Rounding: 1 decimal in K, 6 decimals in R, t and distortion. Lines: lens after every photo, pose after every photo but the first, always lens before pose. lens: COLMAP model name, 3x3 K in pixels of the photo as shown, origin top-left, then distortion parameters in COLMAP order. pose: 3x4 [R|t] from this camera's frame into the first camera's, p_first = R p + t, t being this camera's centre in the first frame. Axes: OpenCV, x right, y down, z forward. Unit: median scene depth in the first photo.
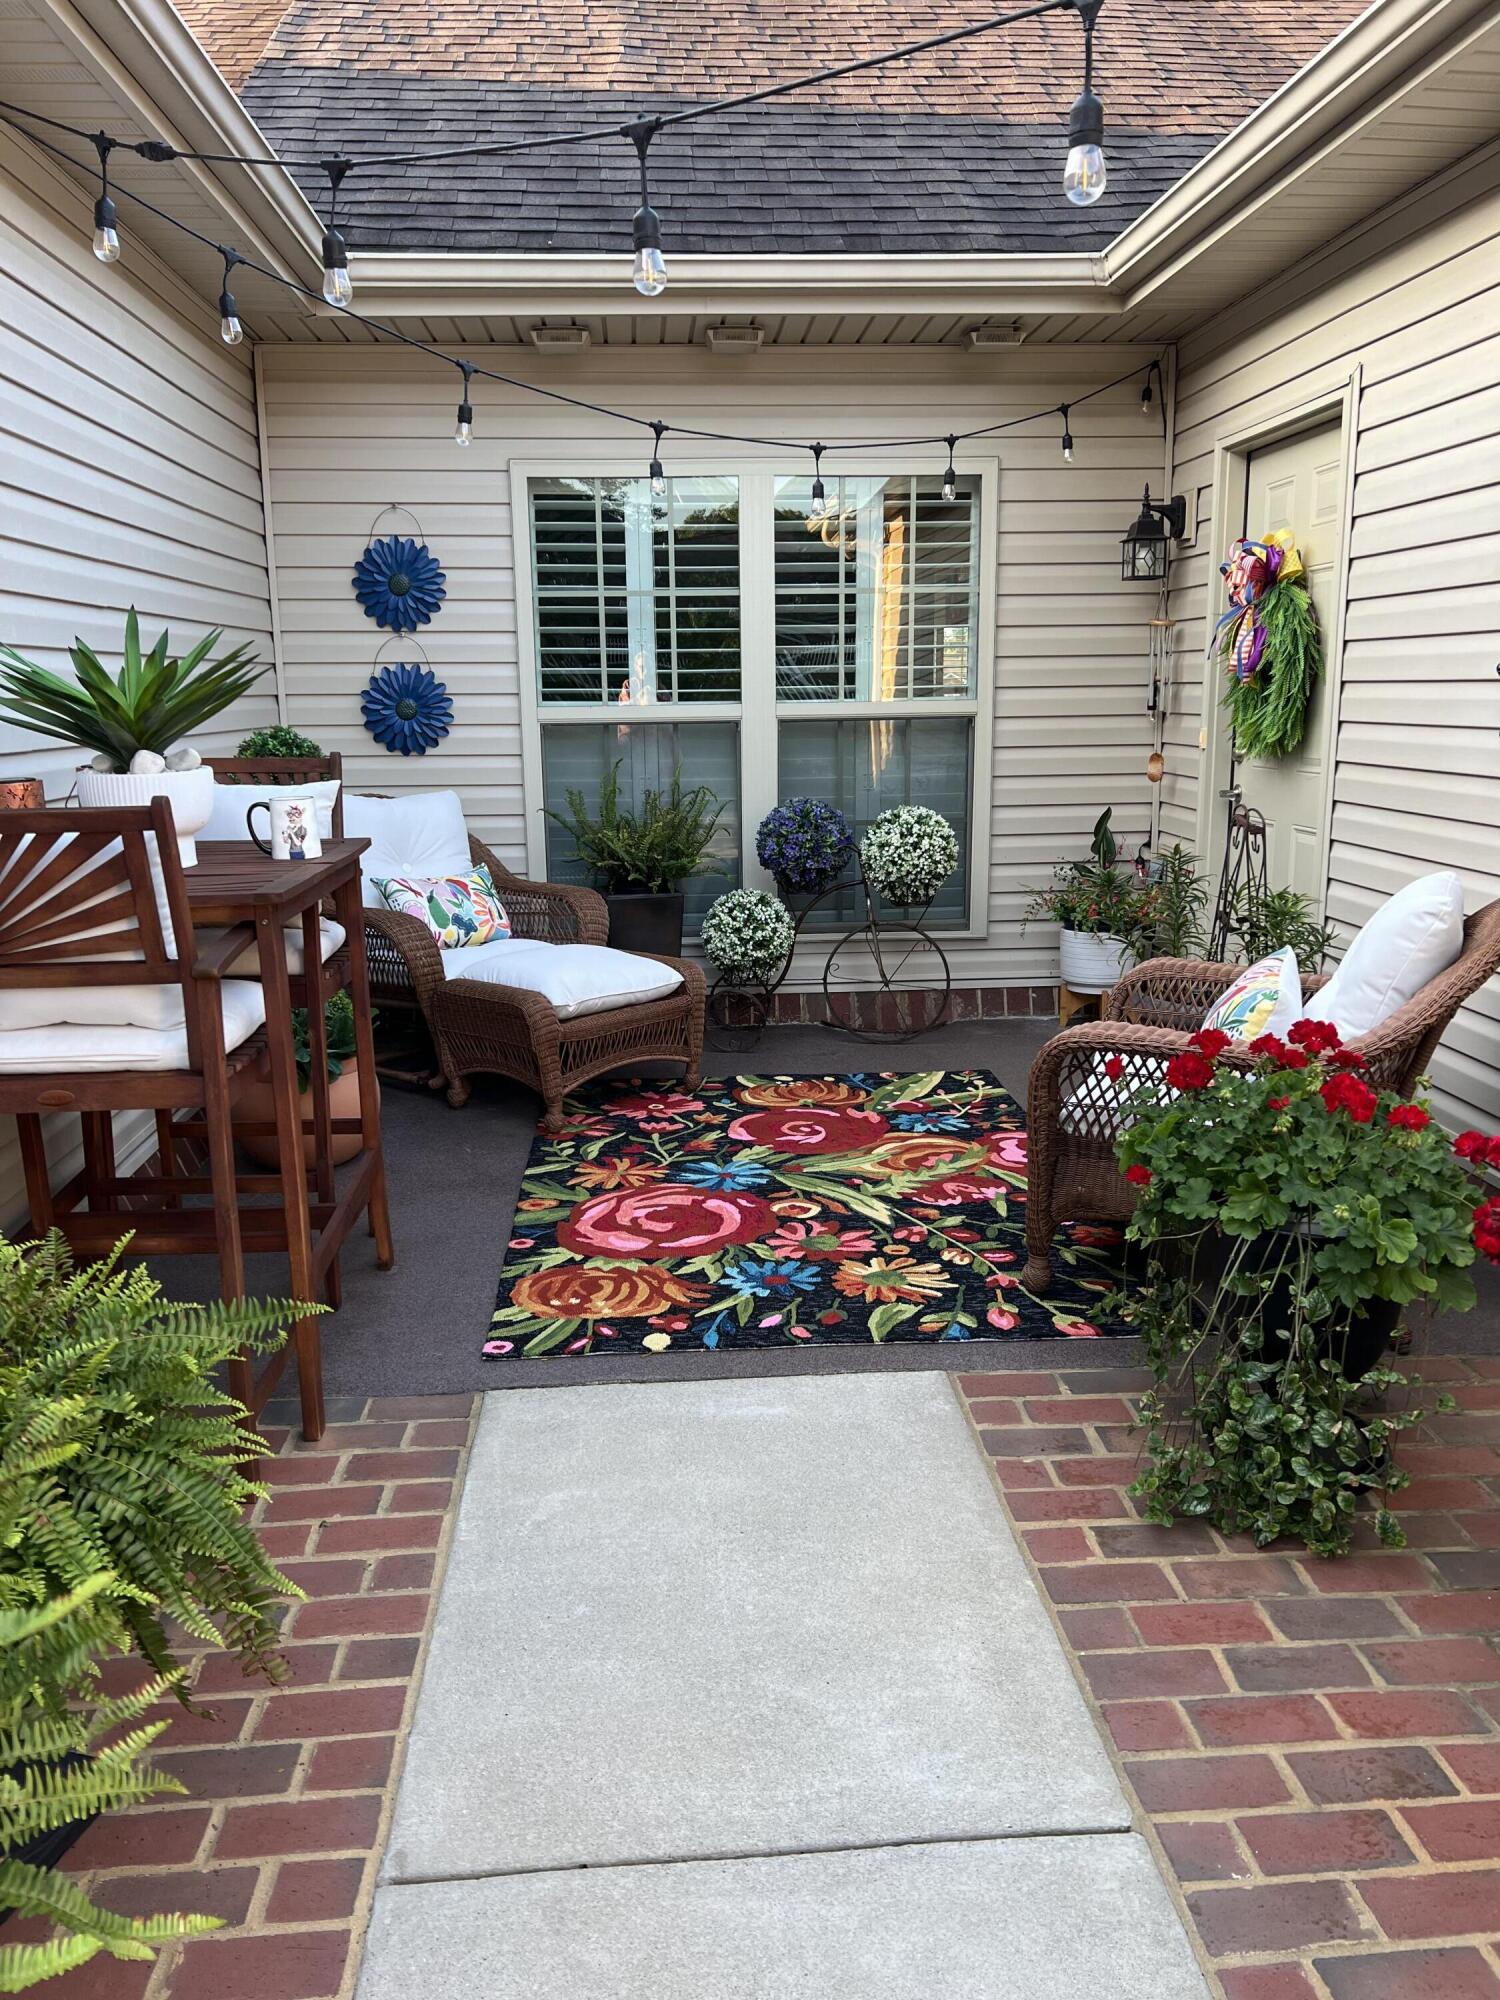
lens RADIAL K [[1500.2, 0, 750.0], [0, 1500.2, 1000.0], [0, 0, 1]] dist [-0.004362, 0.000574]
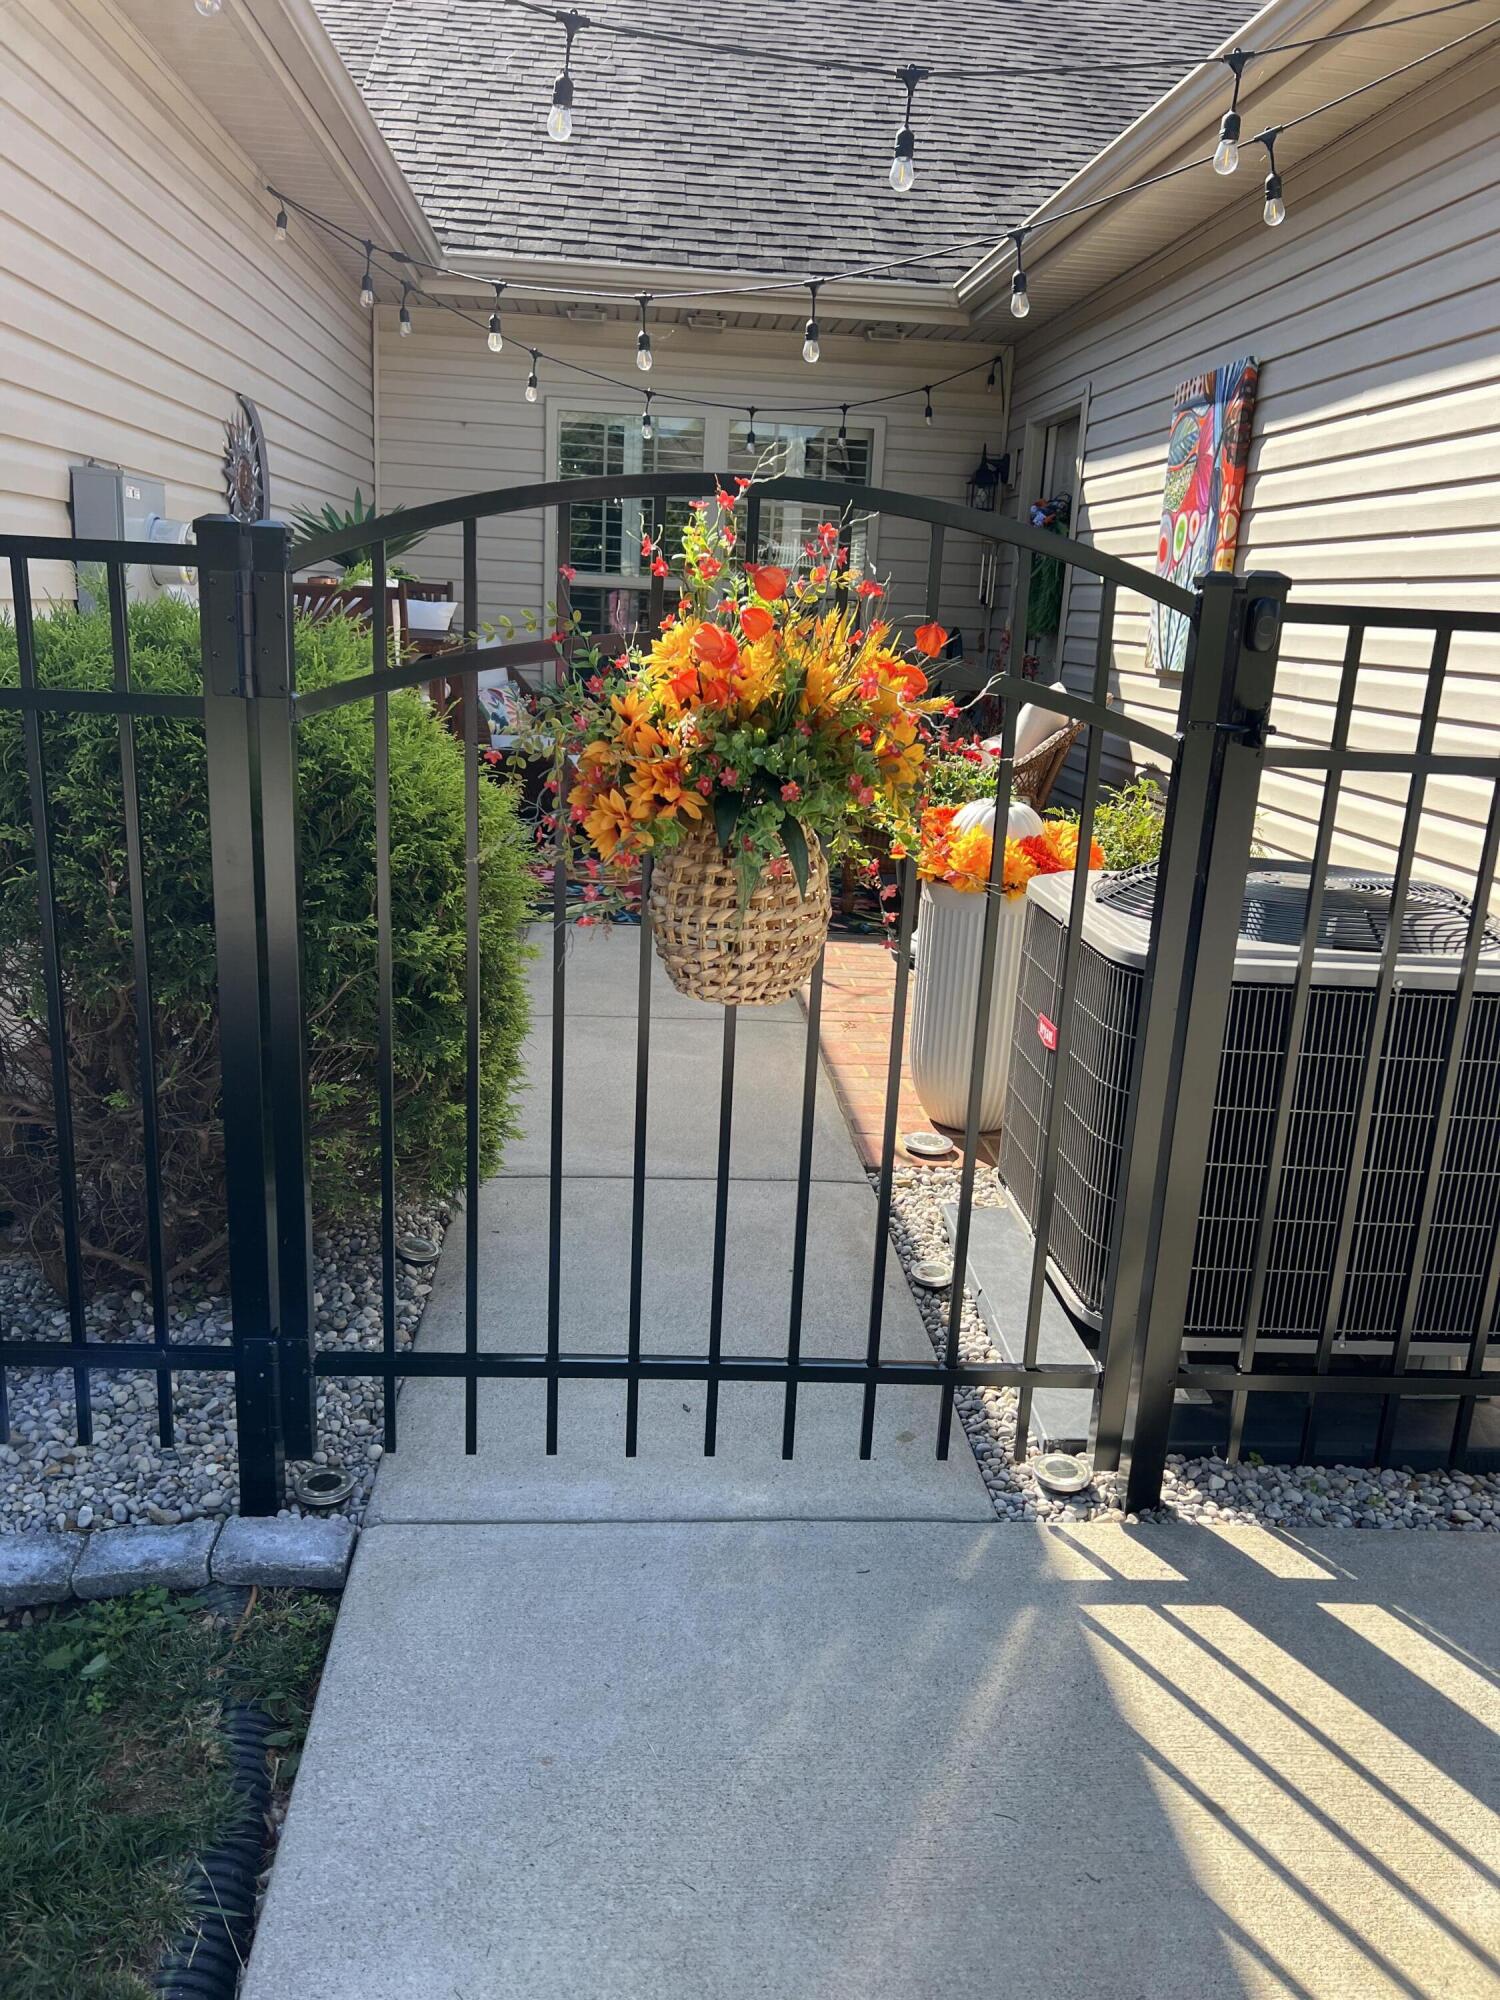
lens RADIAL K [[1534.0, 0, 750.0], [0, 1534.0, 1000.0], [0, 0, 1]] dist [0.028436, 0.001202]
pose [[0.998119, 0.057018, 0.022528, 0.049761], [-0.057927, 0.997437, 0.042003, 0.208377], [-0.020076, -0.043229, 0.998863, -0.737104]]
